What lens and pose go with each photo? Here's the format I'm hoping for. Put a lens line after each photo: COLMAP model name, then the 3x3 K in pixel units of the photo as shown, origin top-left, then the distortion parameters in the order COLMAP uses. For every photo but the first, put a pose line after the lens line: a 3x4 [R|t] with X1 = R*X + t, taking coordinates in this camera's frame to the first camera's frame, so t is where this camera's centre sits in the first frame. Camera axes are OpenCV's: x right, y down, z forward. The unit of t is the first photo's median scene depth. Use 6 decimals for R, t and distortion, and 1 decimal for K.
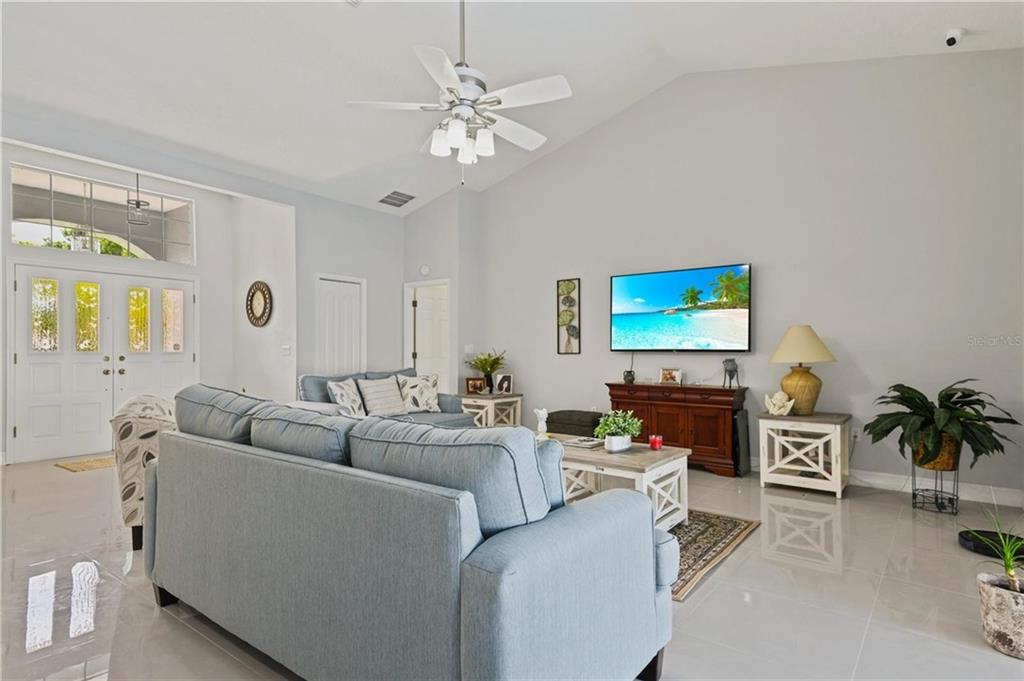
lens RADIAL K [[545.1, 0, 516.0], [0, 545.1, 339.7], [0, 0, 1]] dist [0.001020, 0.001055]
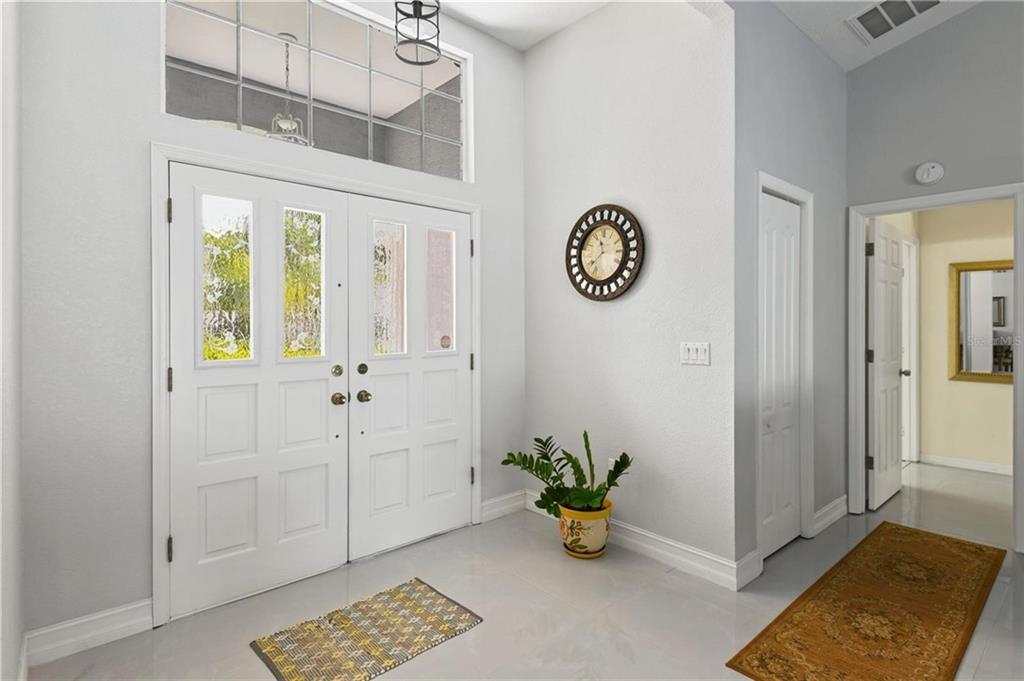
lens RADIAL K [[521.6, 0, 491.7], [0, 521.6, 312.4], [0, 0, 1]] dist [0.003553, -0.001922]
pose [[0.966518, -0.003696, -0.256573, -0.454174], [0.004521, 0.999986, 0.002625, -0.014783], [0.256560, -0.003697, 0.966521, 0.536782]]
